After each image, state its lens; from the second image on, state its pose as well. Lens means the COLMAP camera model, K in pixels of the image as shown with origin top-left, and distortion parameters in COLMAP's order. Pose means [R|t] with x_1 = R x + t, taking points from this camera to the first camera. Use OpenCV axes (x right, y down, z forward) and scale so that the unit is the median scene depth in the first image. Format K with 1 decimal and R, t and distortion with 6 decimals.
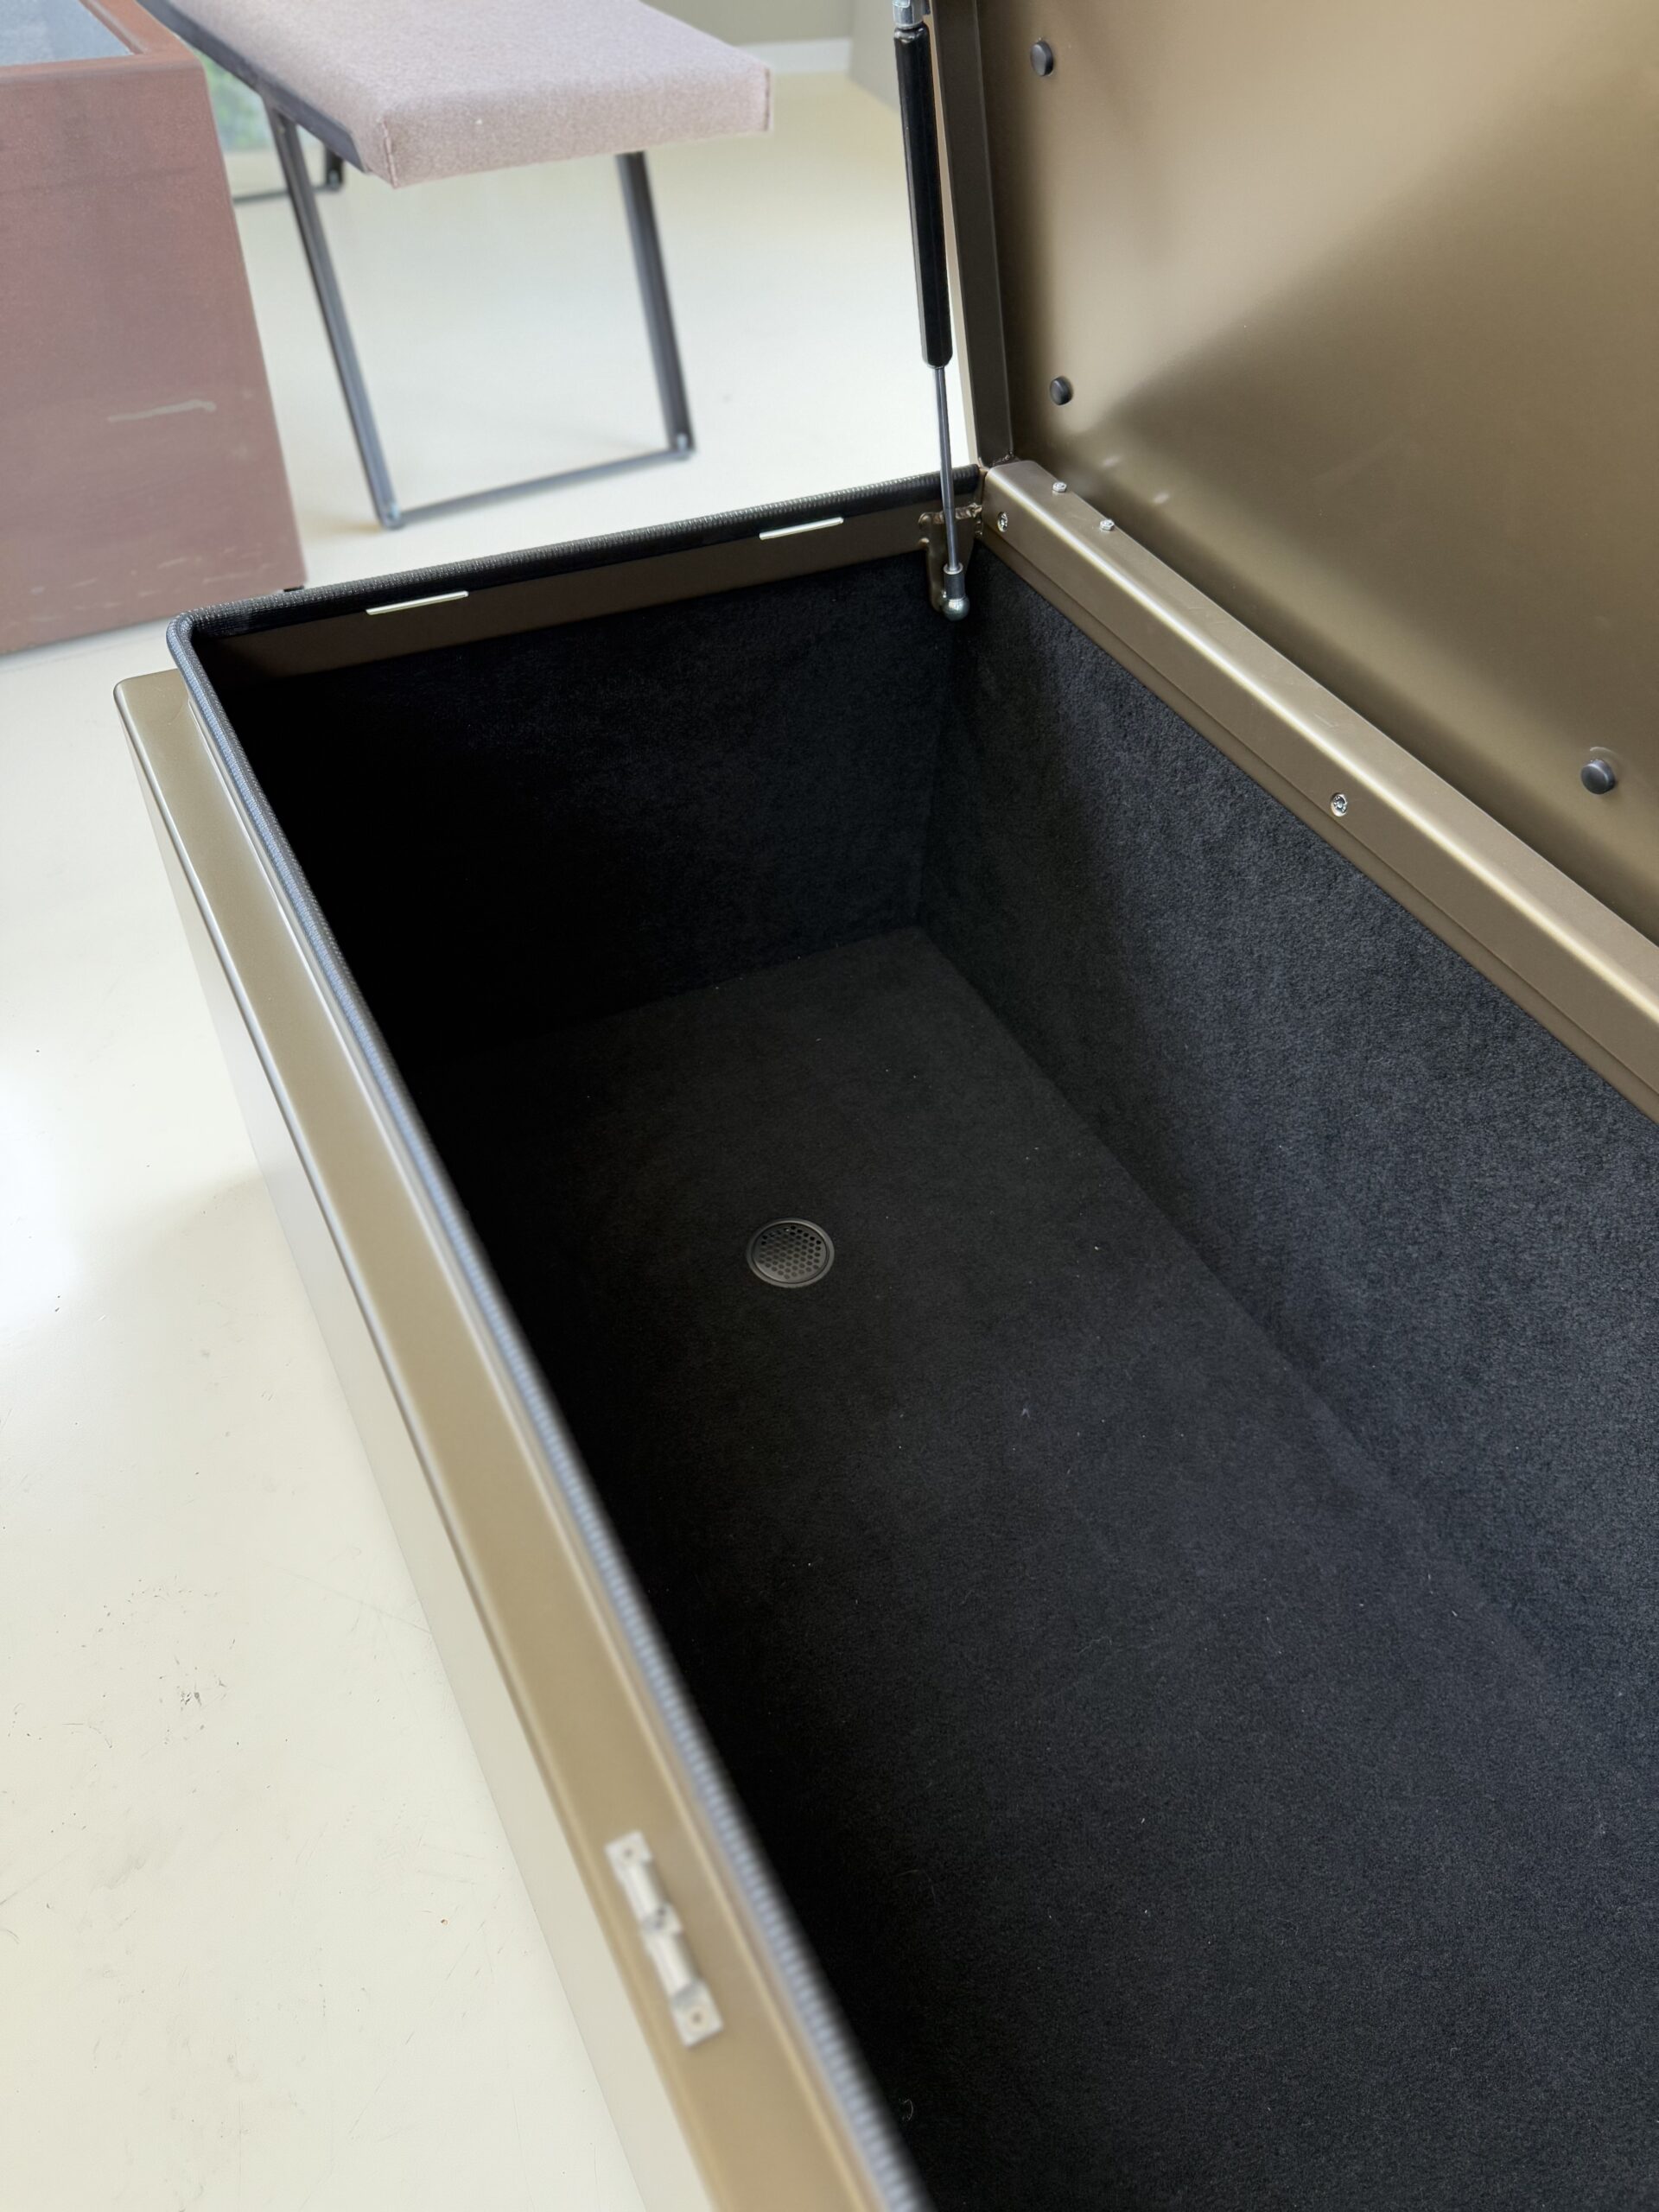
lens RADIAL K [[1527.9, 0, 829.5], [0, 1527.9, 1106.0], [0, 0, 1]] dist [0.123709, -0.180000]
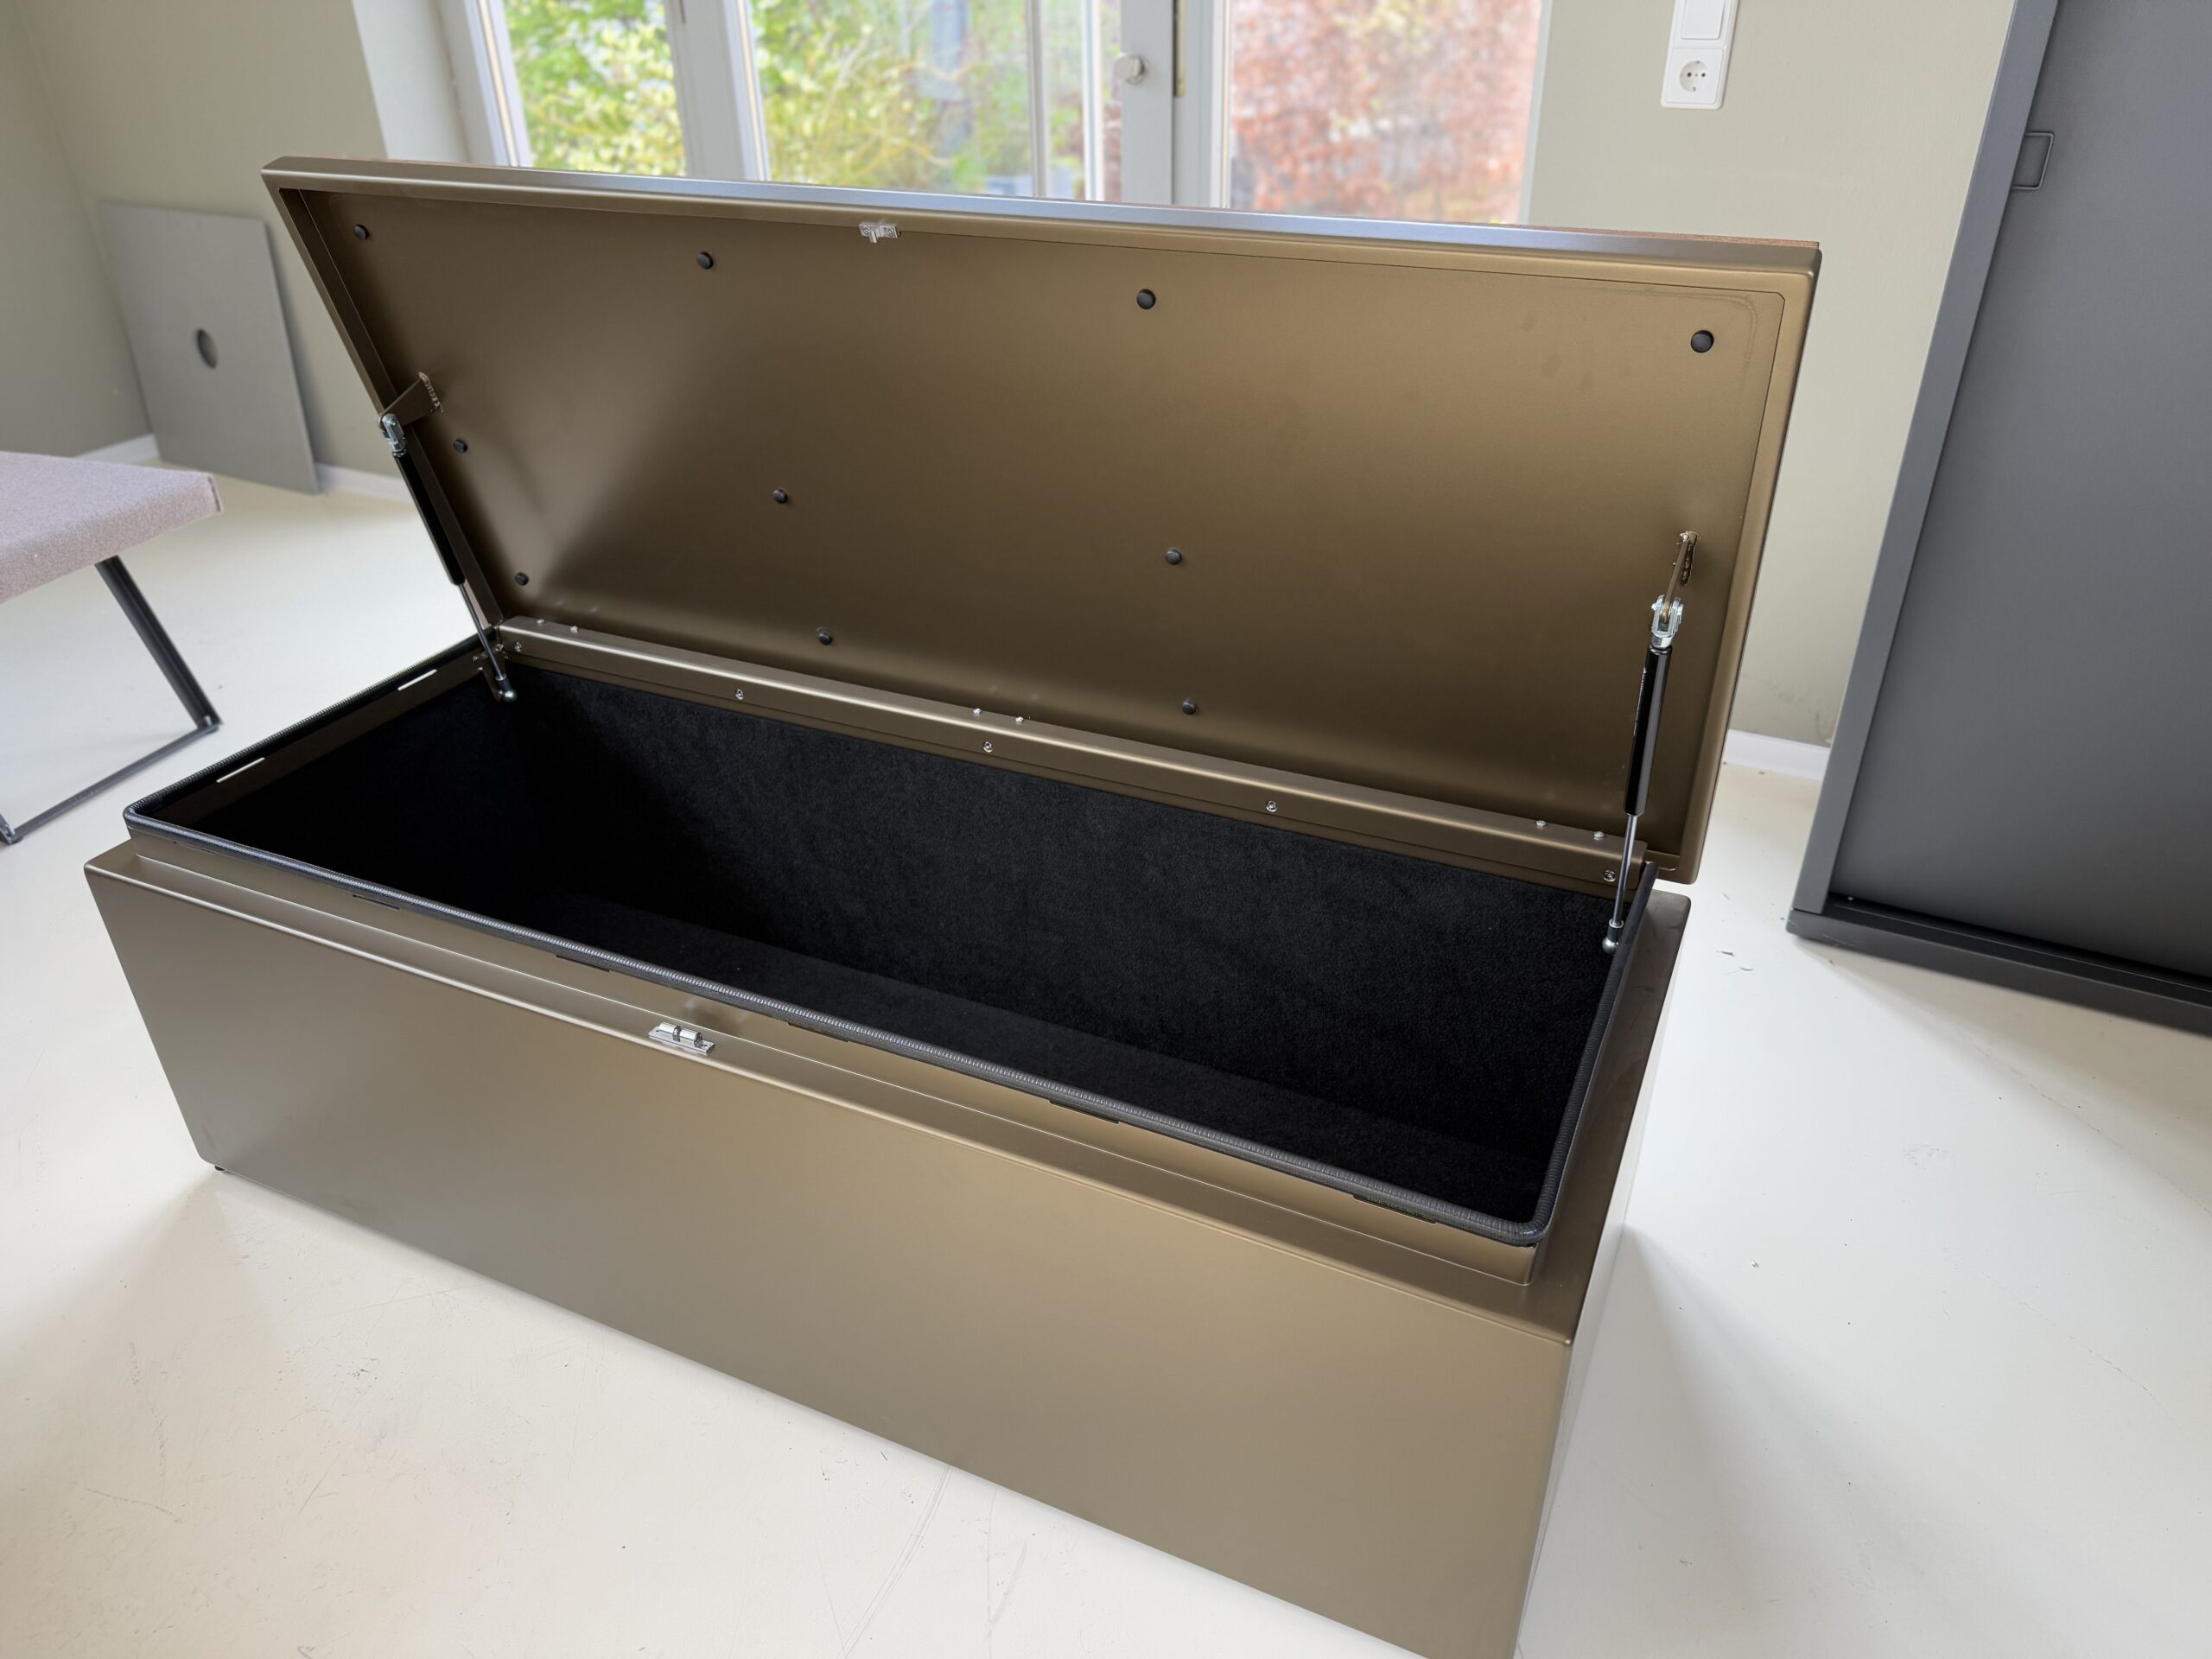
lens RADIAL K [[1568.5, 0, 1106.0], [0, 1568.5, 829.5], [0, 0, 1]] dist [0.008550, 0.002957]
pose [[0.797929, -0.366545, 0.478490, -0.321145], [0.481337, 0.865315, -0.139805, 0.438430], [-0.362800, 0.341870, 0.866892, -0.862955]]
